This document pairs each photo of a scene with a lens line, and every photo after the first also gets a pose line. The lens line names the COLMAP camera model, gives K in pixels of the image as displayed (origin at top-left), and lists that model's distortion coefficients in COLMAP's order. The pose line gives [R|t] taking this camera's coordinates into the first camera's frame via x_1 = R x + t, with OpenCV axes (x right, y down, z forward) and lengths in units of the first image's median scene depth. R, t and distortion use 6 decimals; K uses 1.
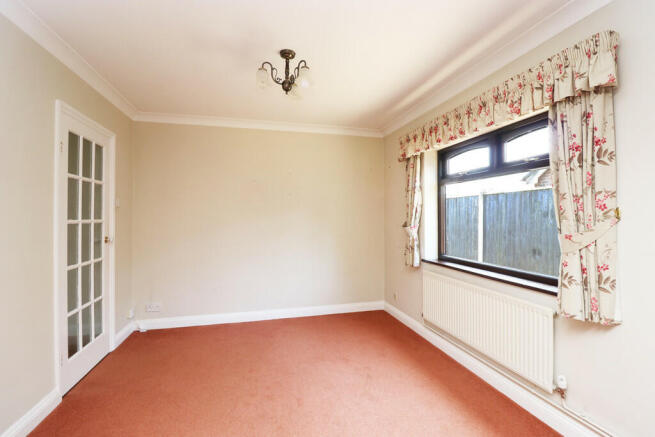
lens RADIAL K [[305.3, 0, 330.1], [0, 305.3, 217.7], [0, 0, 1]] dist [0.002005, -0.000111]
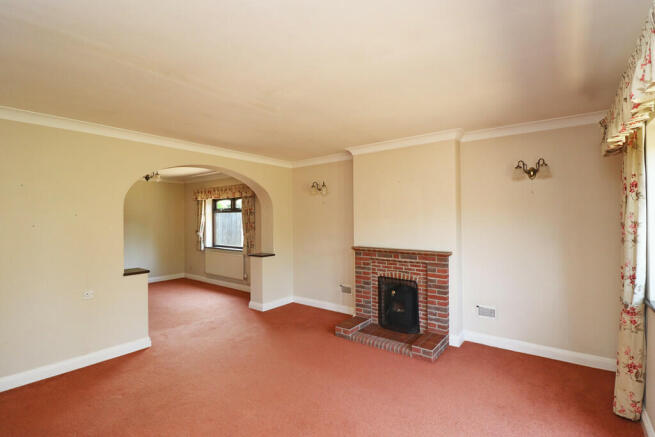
lens RADIAL K [[305.3, 0, 331.5], [0, 305.3, 219.9], [0, 0, 1]] dist [0.002005, -0.000111]
pose [[0.787952, -0.000997, 0.615735, -0.345284], [0.000692, 0.999999, 0.000734, -0.058924], [-0.615736, -0.000152, 0.787953, -1.332804]]
